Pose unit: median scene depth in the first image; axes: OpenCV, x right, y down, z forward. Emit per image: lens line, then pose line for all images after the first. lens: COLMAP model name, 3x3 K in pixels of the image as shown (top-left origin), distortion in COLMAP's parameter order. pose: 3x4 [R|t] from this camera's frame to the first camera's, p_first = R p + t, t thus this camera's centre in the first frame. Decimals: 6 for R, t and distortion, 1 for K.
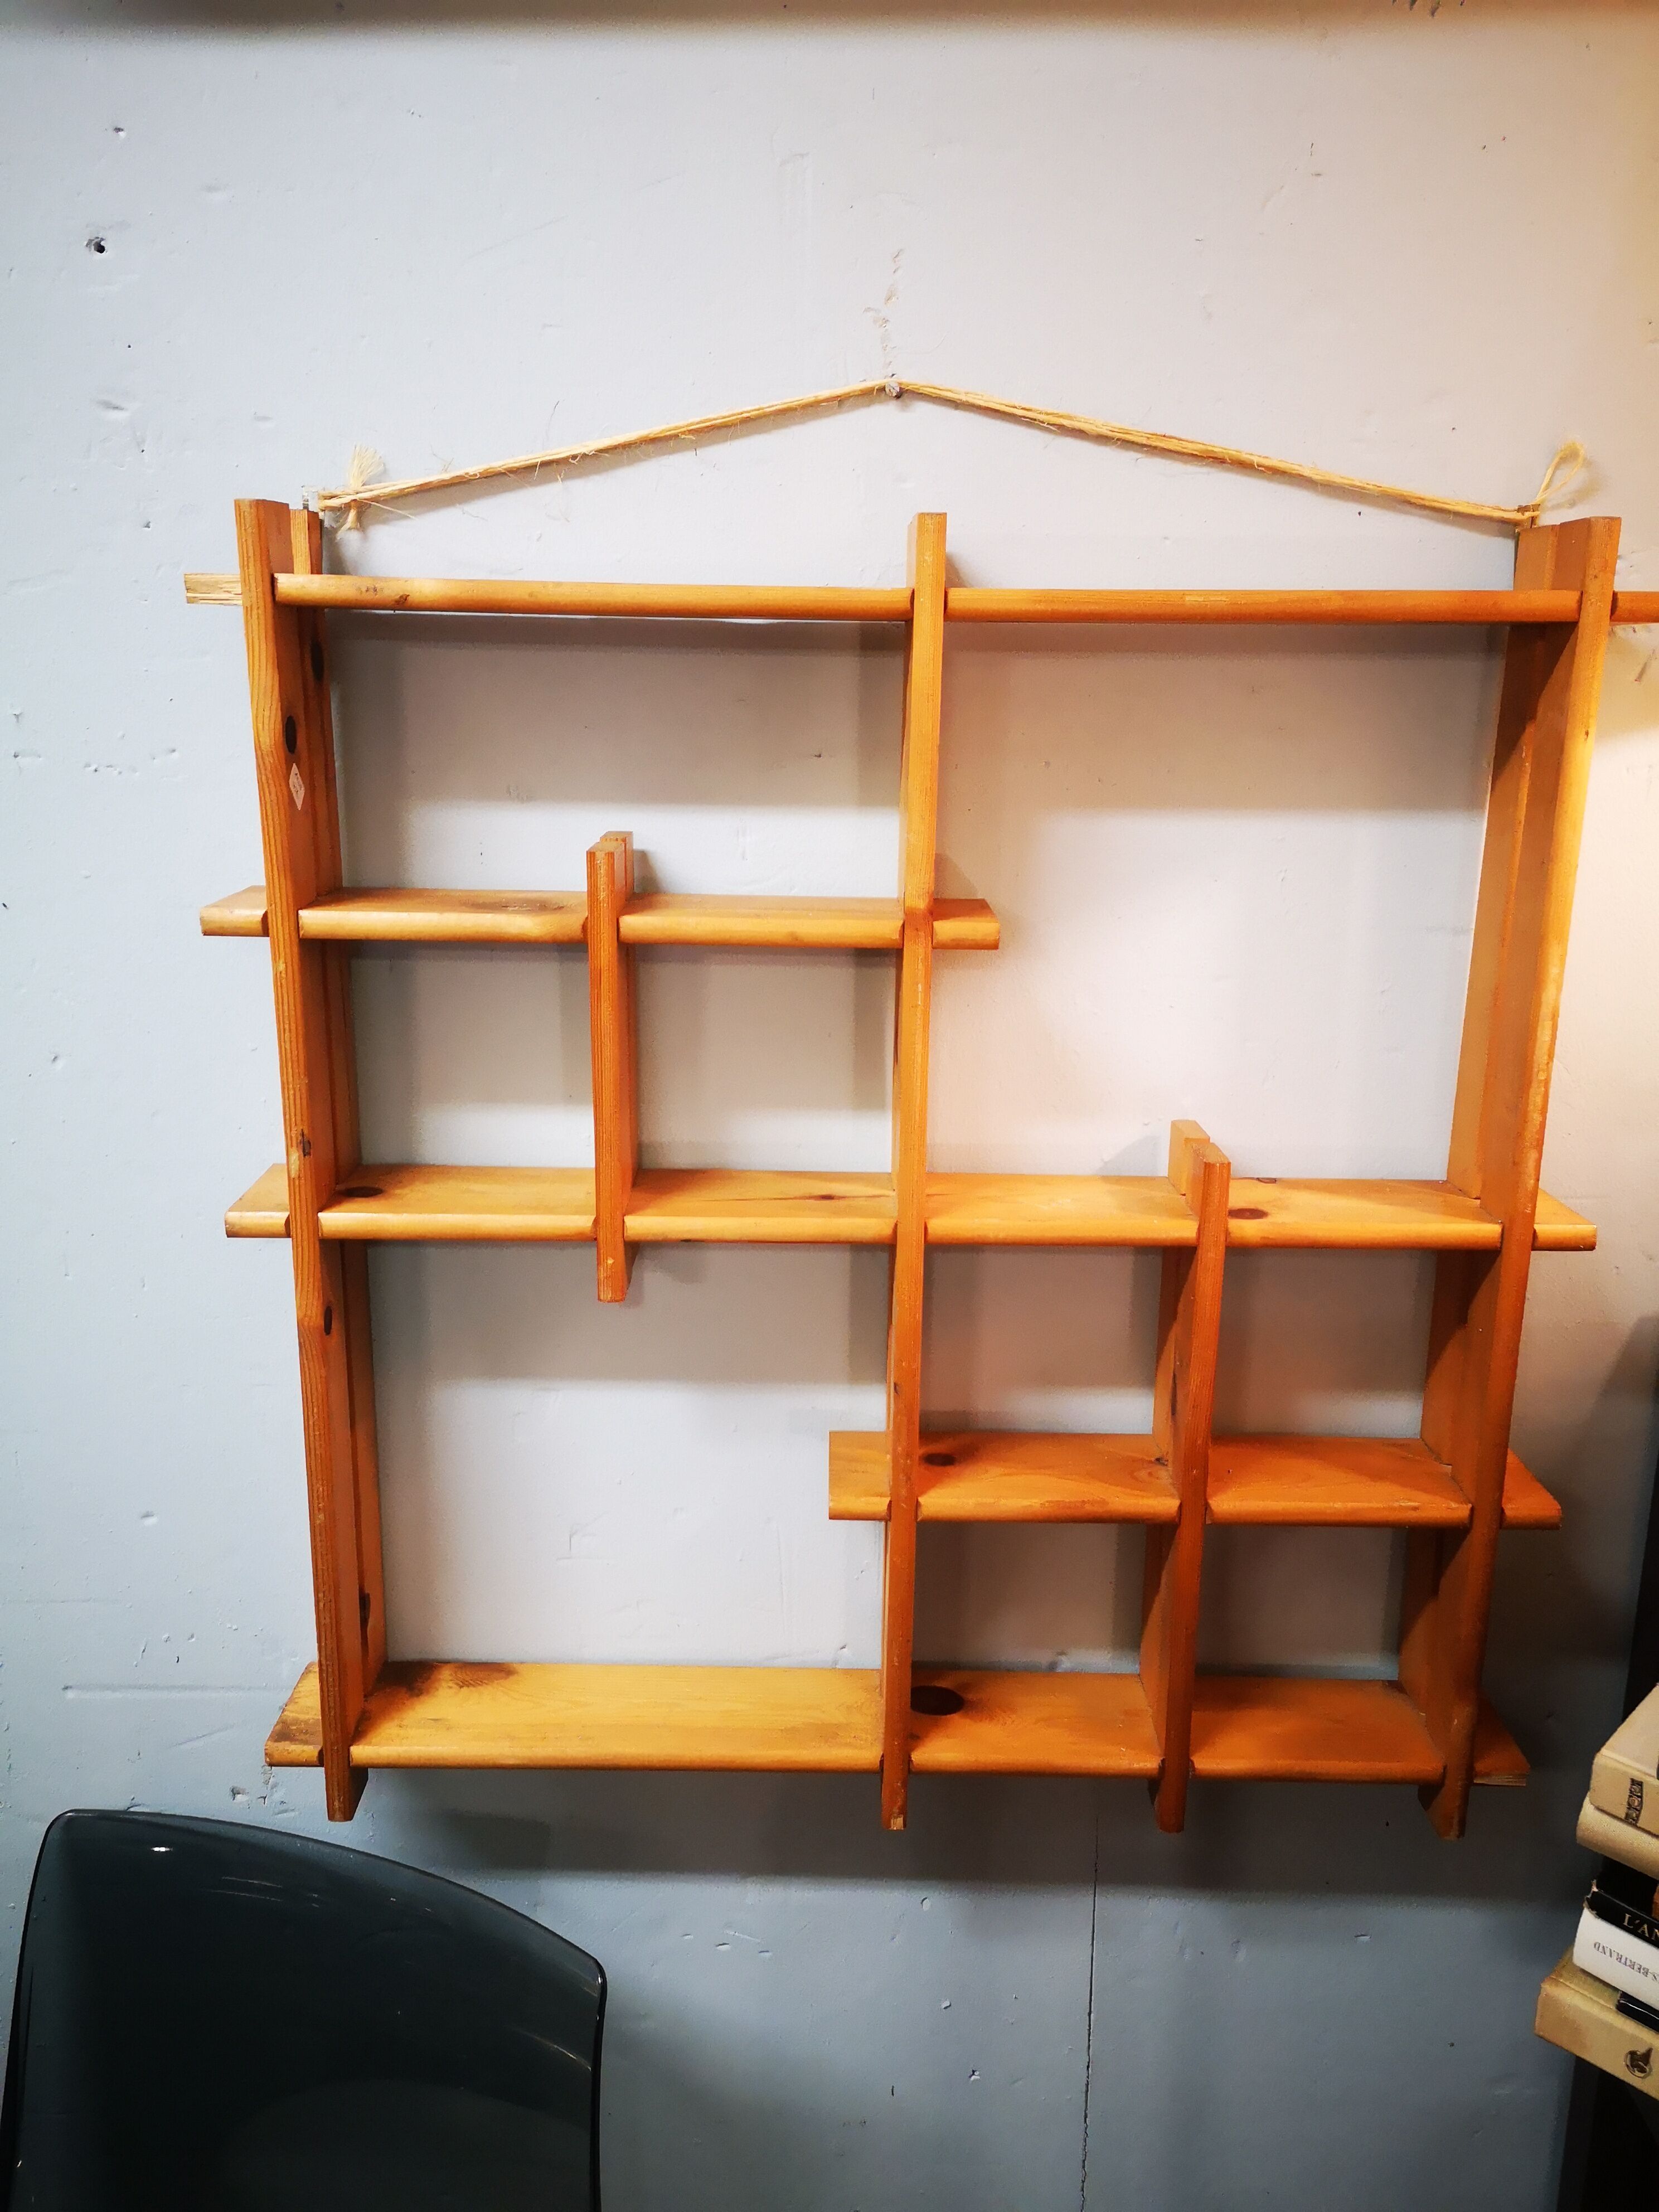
lens RADIAL K [[1739.7, 0, 829.5], [0, 1739.7, 1106.0], [0, 0, 1]] dist [0.100504, -0.137057]
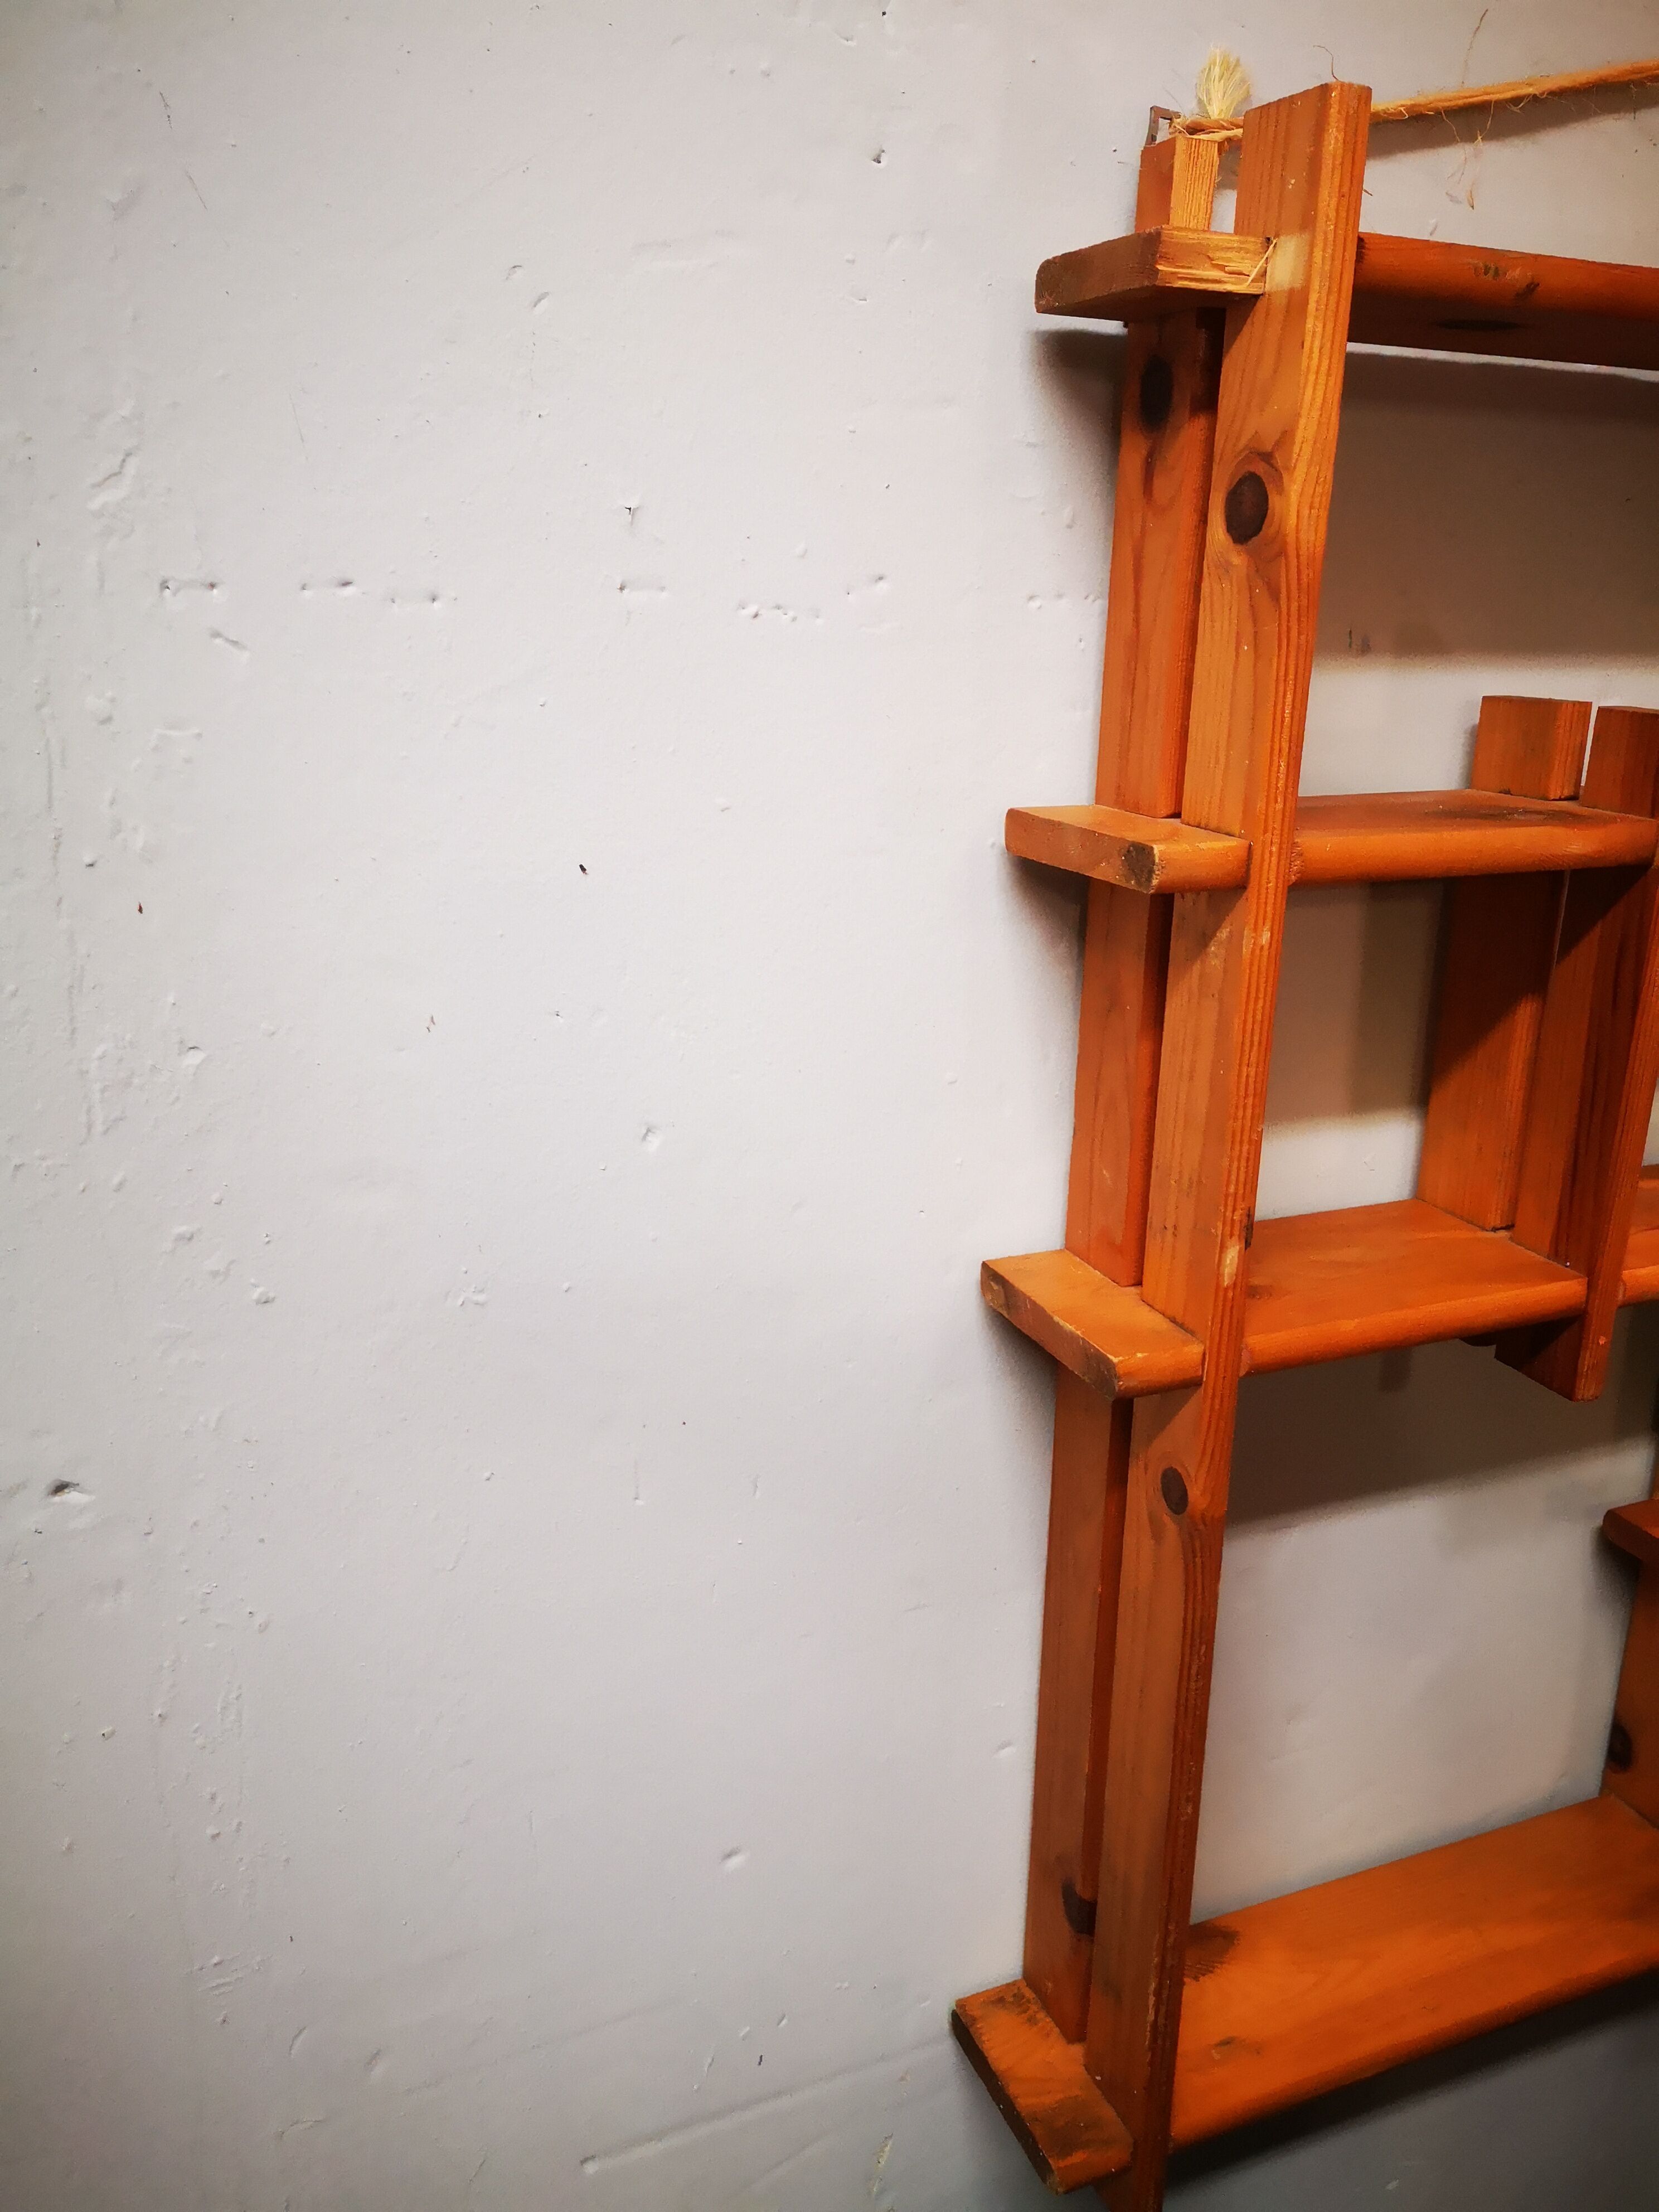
lens RADIAL K [[1739.7, 0, 829.5], [0, 1739.7, 1106.0], [0, 0, 1]] dist [0.100504, -0.137057]
pose [[0.915369, -0.111699, 0.386811, -0.647028], [0.094006, 0.993485, 0.064425, -0.071506], [-0.391487, -0.022610, 0.919906, 0.493051]]
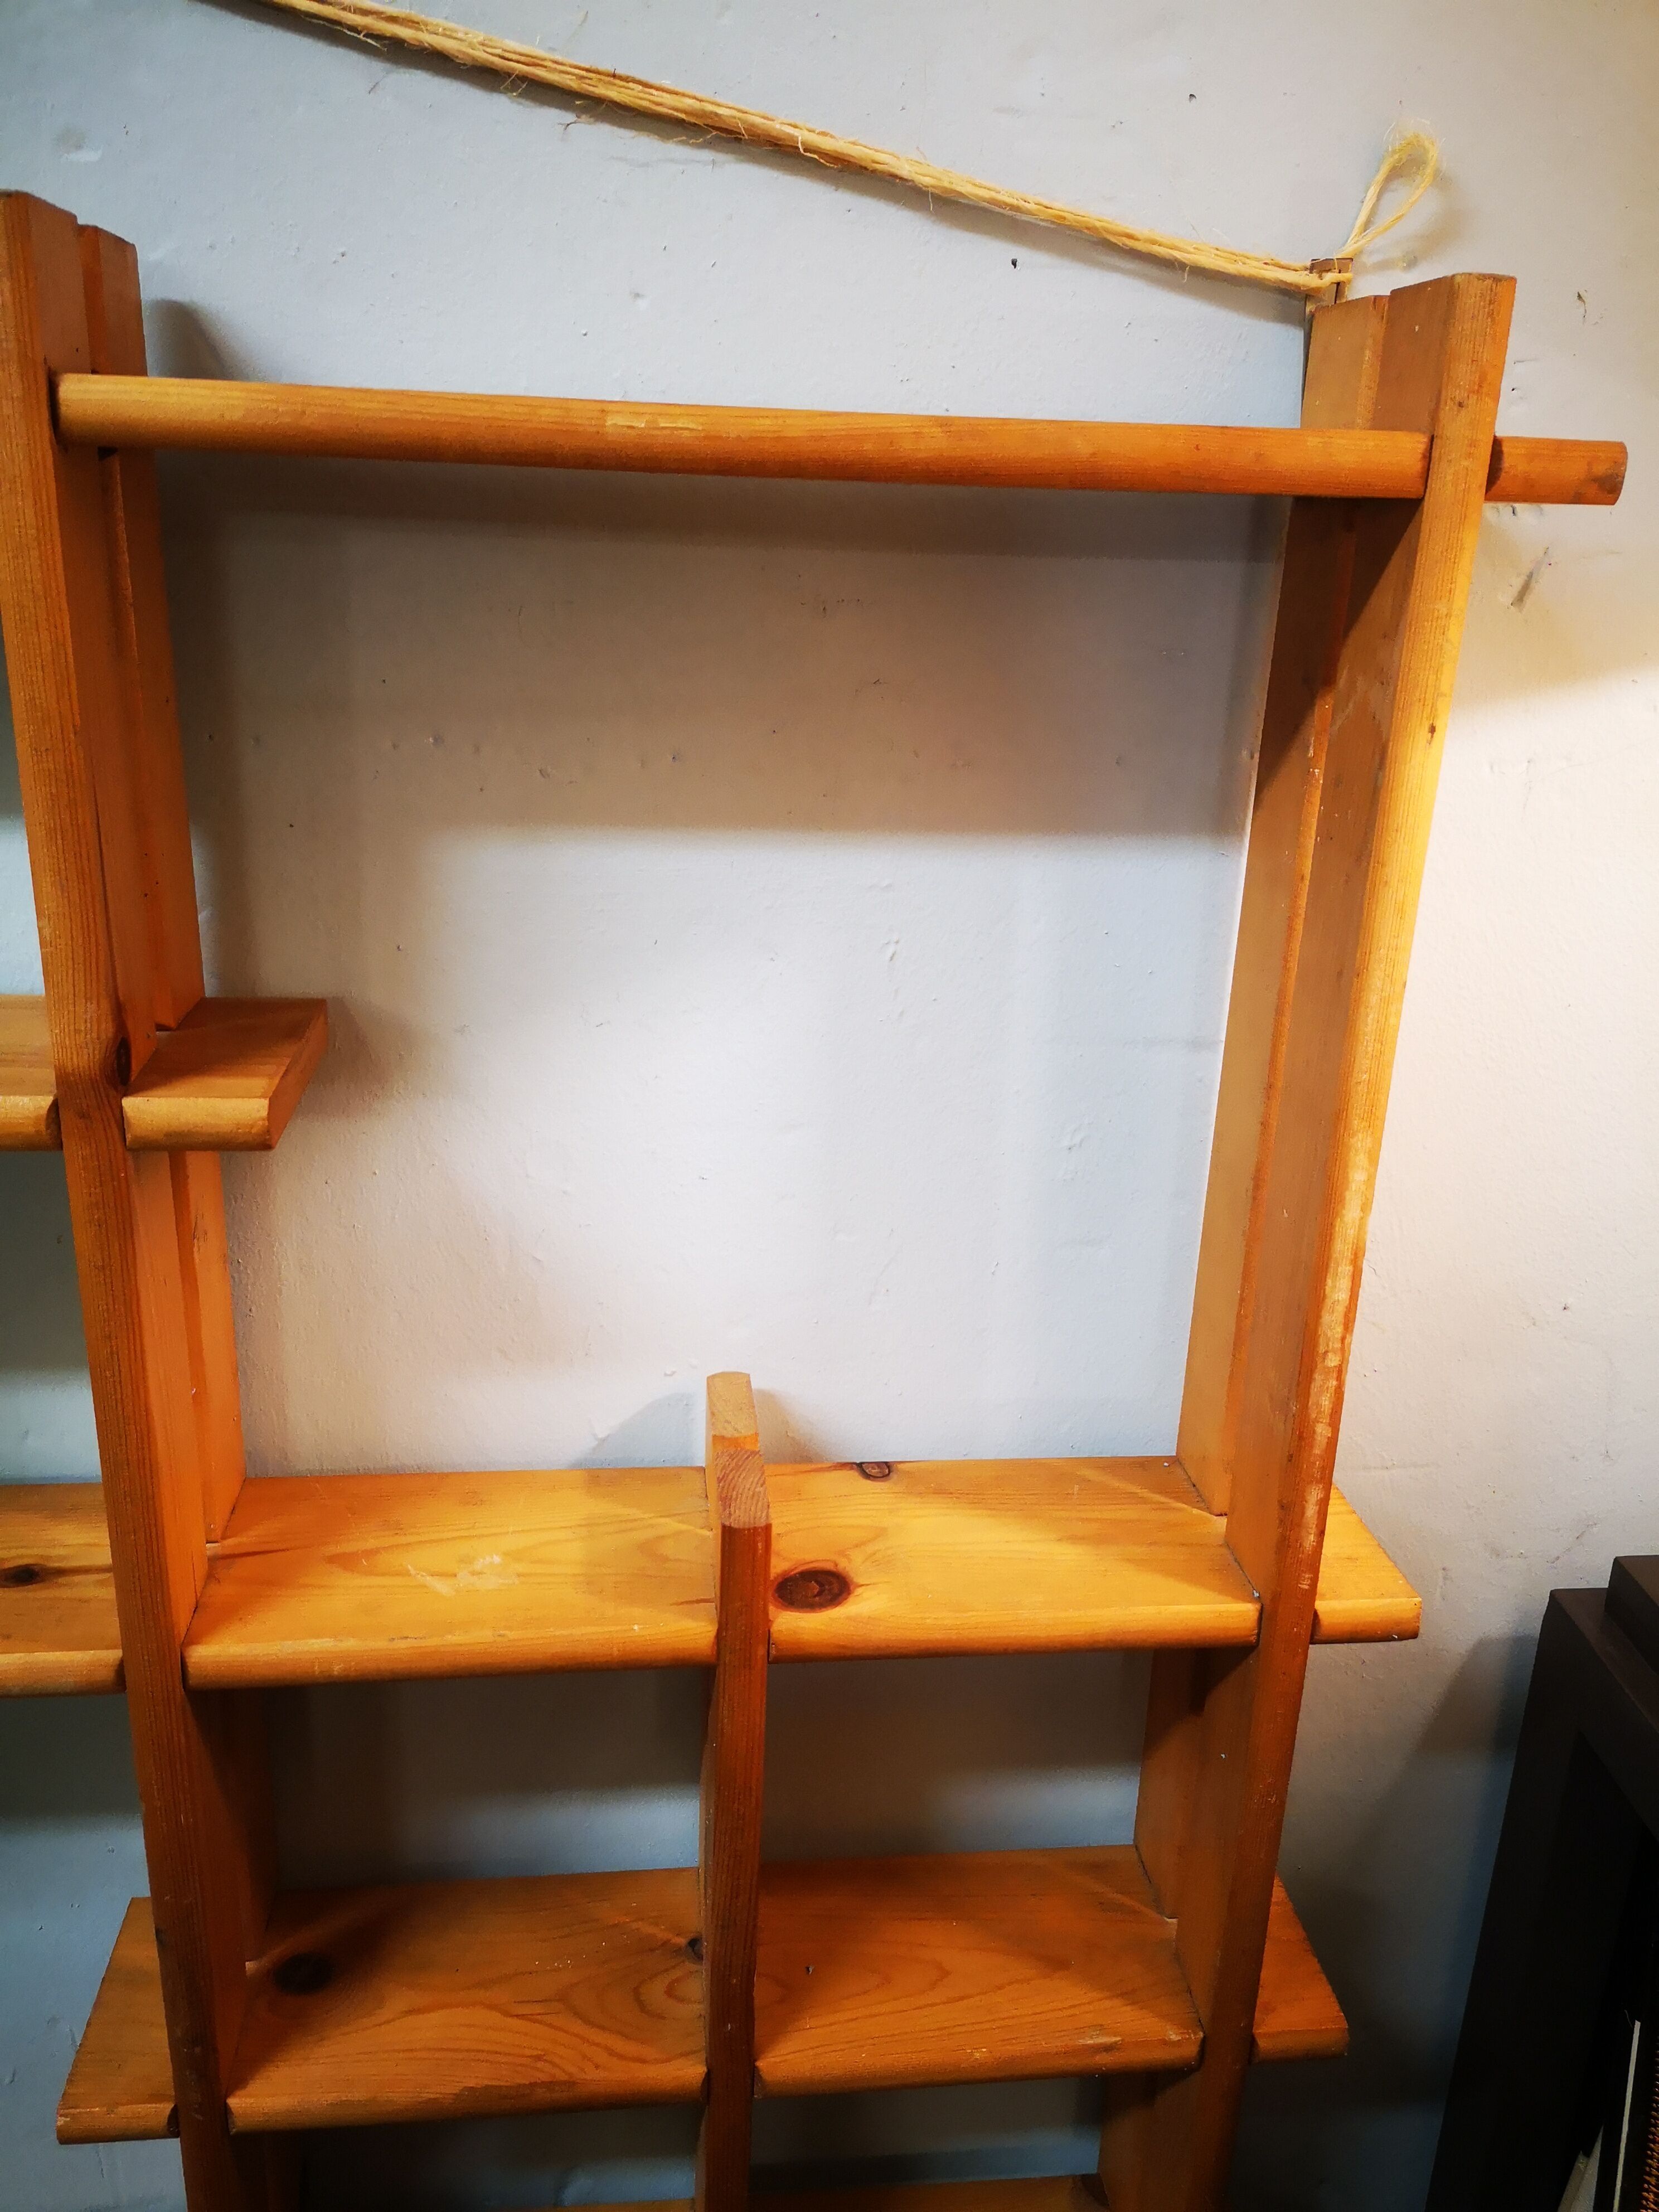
lens RADIAL K [[1739.7, 0, 829.5], [0, 1739.7, 1106.0], [0, 0, 1]] dist [0.100504, -0.137057]
pose [[0.994254, -0.012567, 0.106305, 0.189733], [0.003058, 0.996014, 0.089145, -0.138625], [-0.107002, -0.088308, 0.990329, 0.477743]]
